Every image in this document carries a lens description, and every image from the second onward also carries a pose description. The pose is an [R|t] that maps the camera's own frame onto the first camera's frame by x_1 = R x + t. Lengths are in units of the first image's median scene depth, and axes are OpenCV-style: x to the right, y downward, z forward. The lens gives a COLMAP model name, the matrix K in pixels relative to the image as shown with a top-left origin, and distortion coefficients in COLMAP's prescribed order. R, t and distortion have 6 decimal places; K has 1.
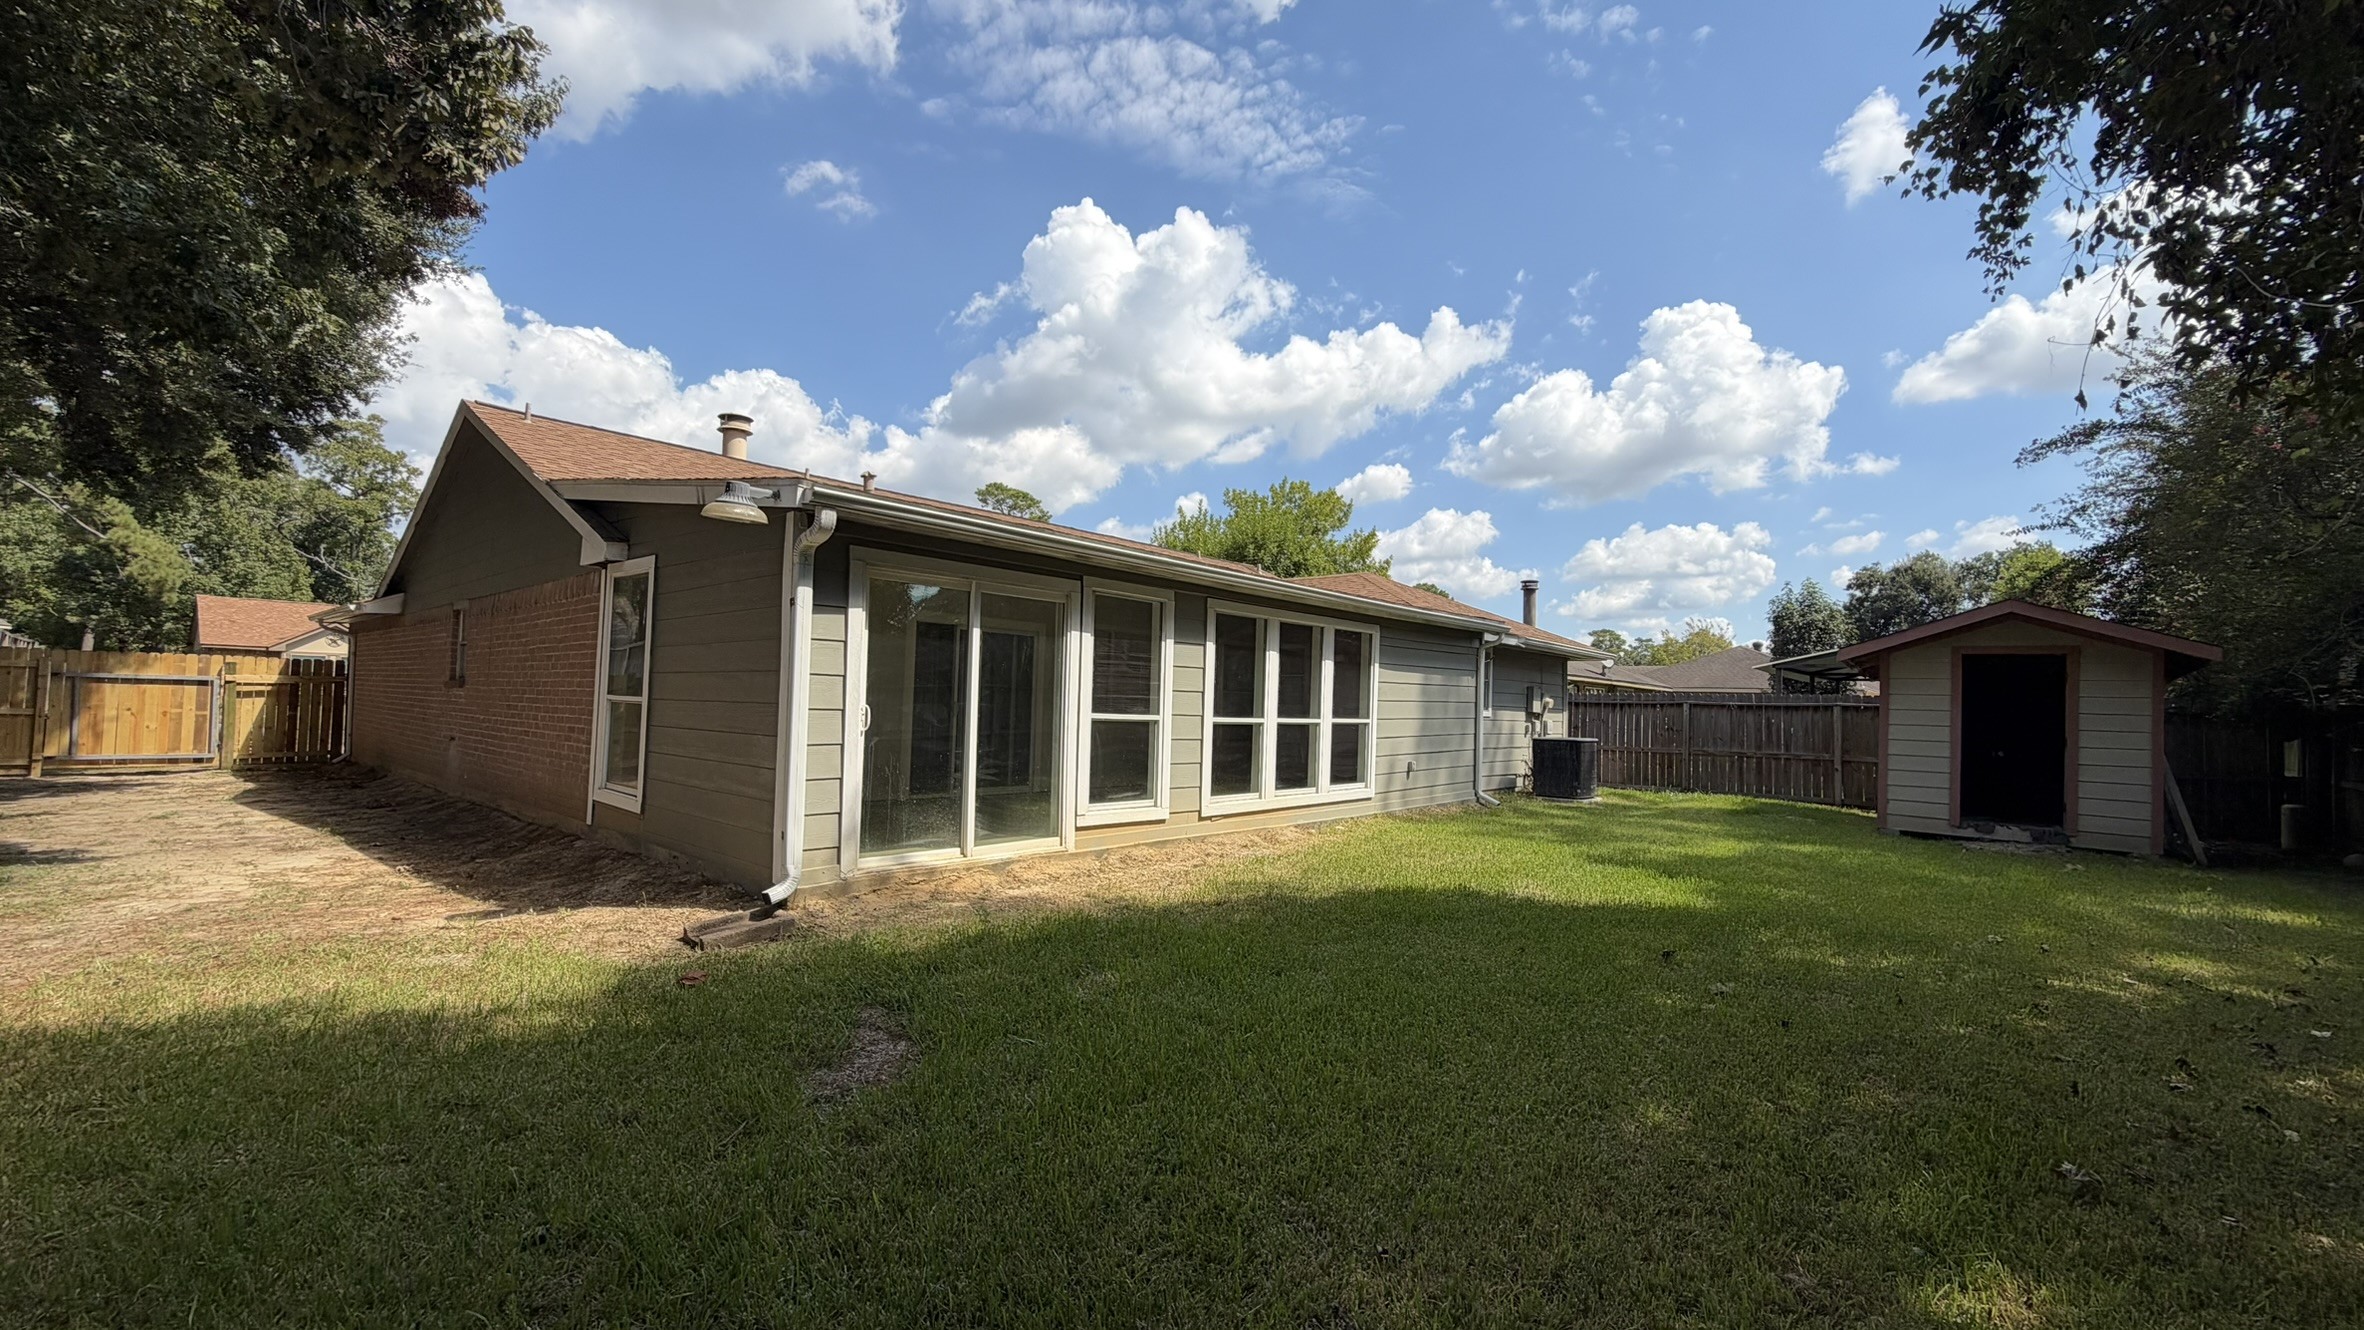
lens RADIAL K [[954.3, 0, 1182.0], [0, 954.3, 665.0], [0, 0, 1]] dist [0.001186, 0.000450]
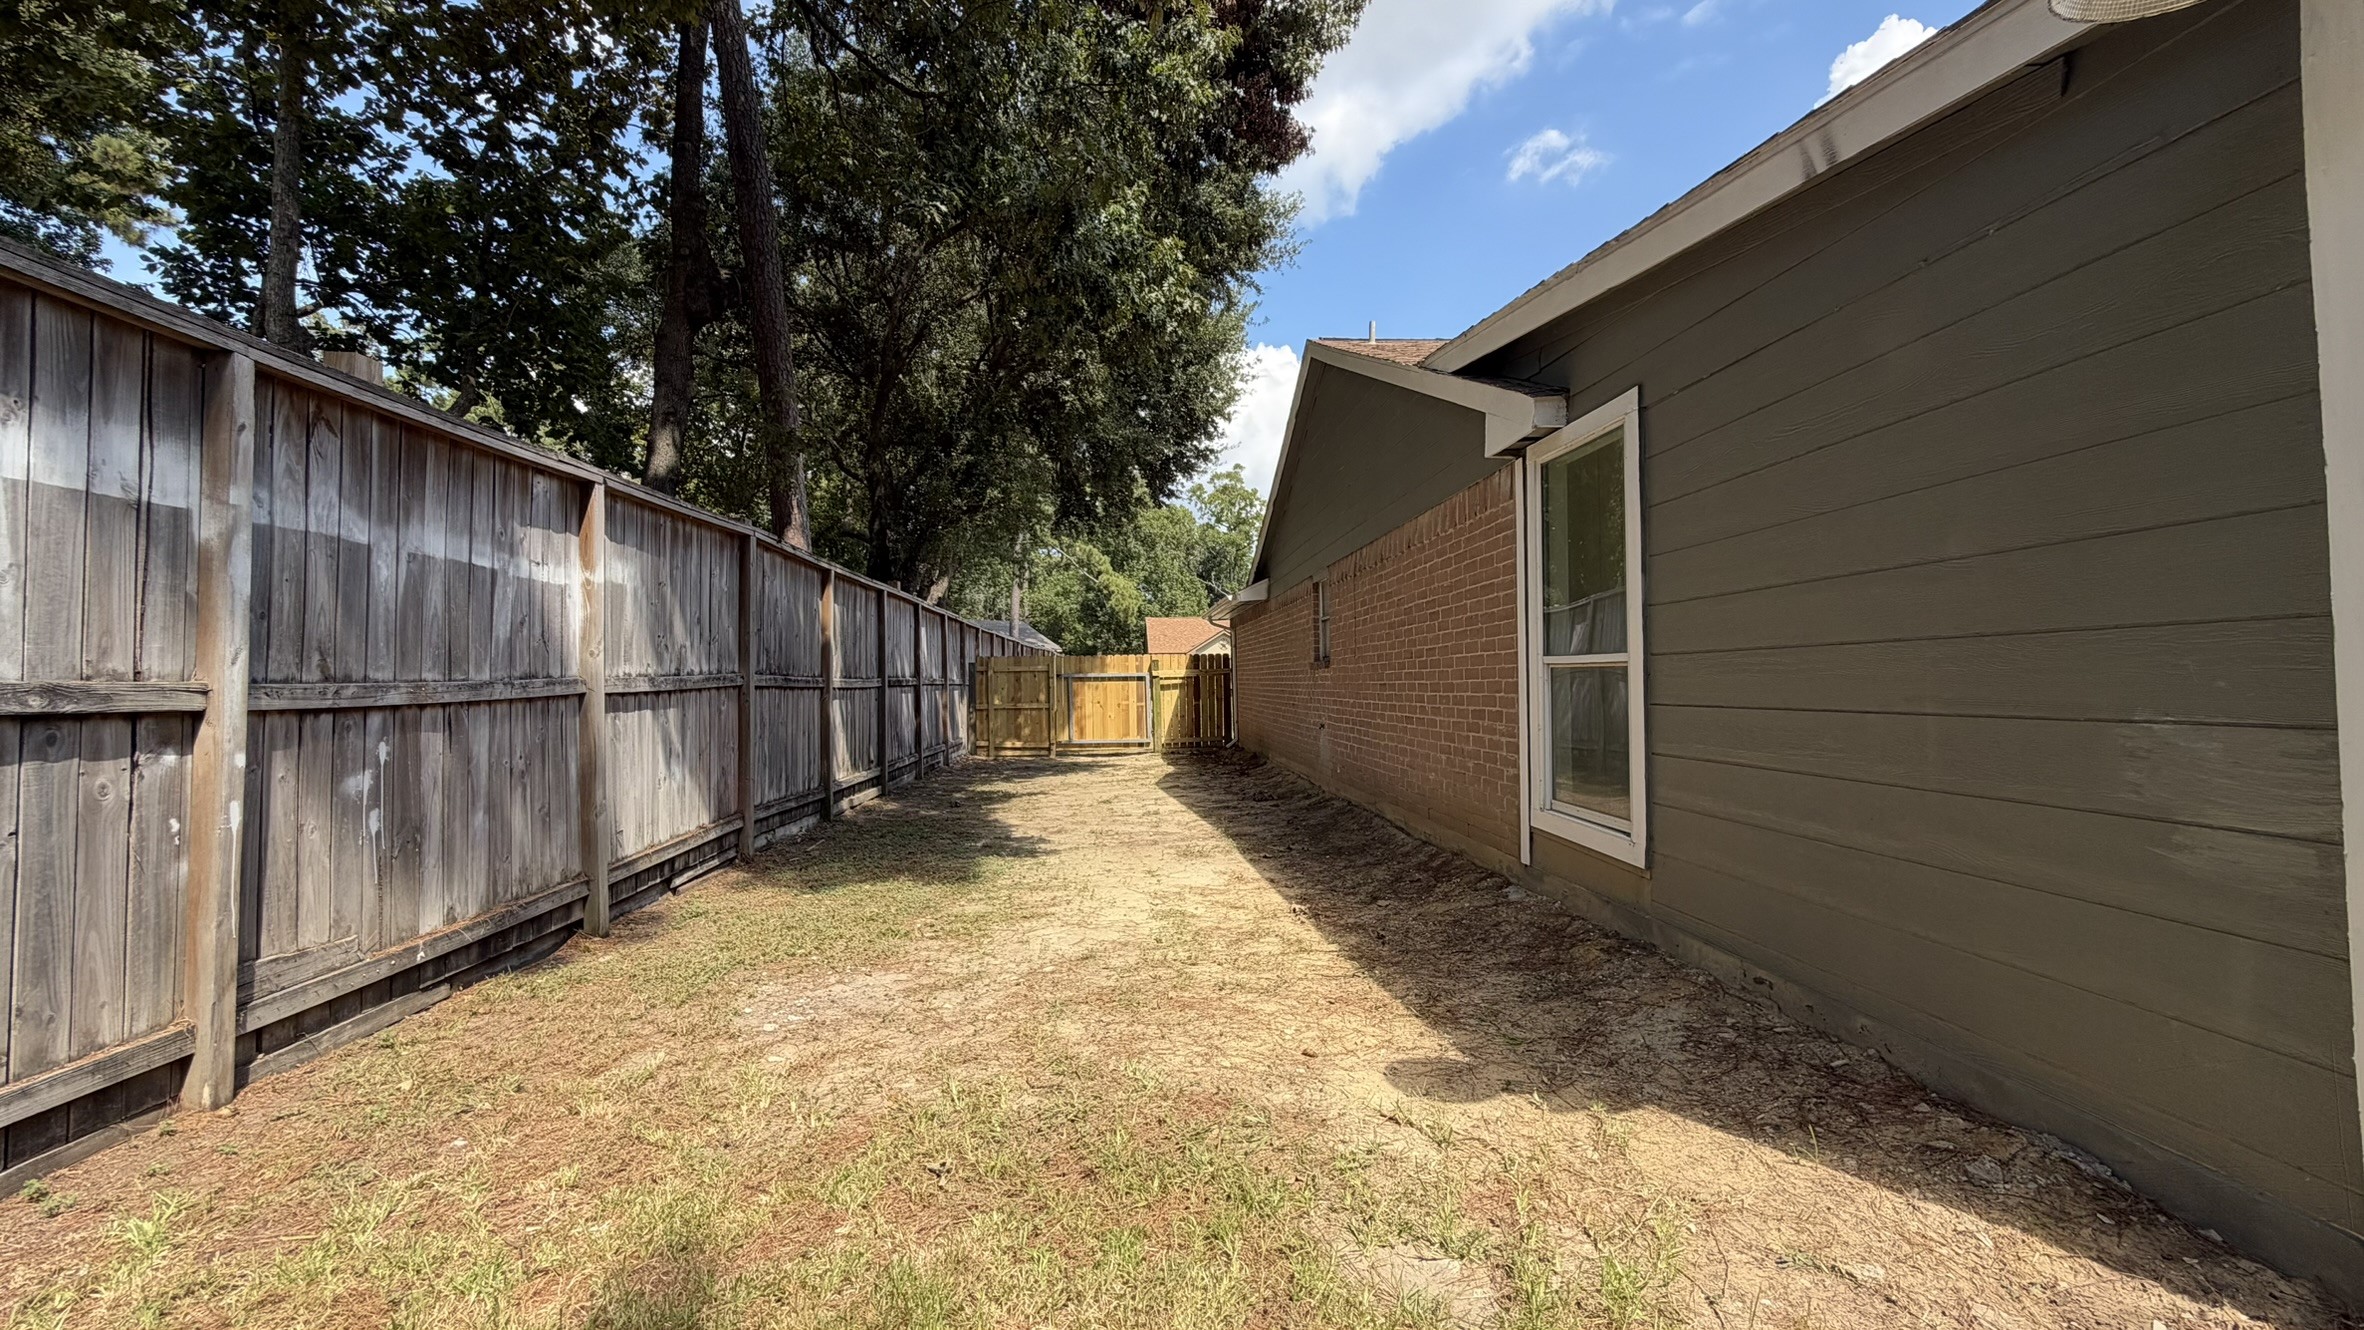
lens RADIAL K [[954.3, 0, 1182.0], [0, 954.3, 665.0], [0, 0, 1]] dist [0.001186, 0.000450]
pose [[0.714443, -0.050427, -0.697874, -0.188658], [0.064505, 0.997899, -0.006070, 0.013913], [0.696714, -0.040680, 0.716195, 0.221508]]
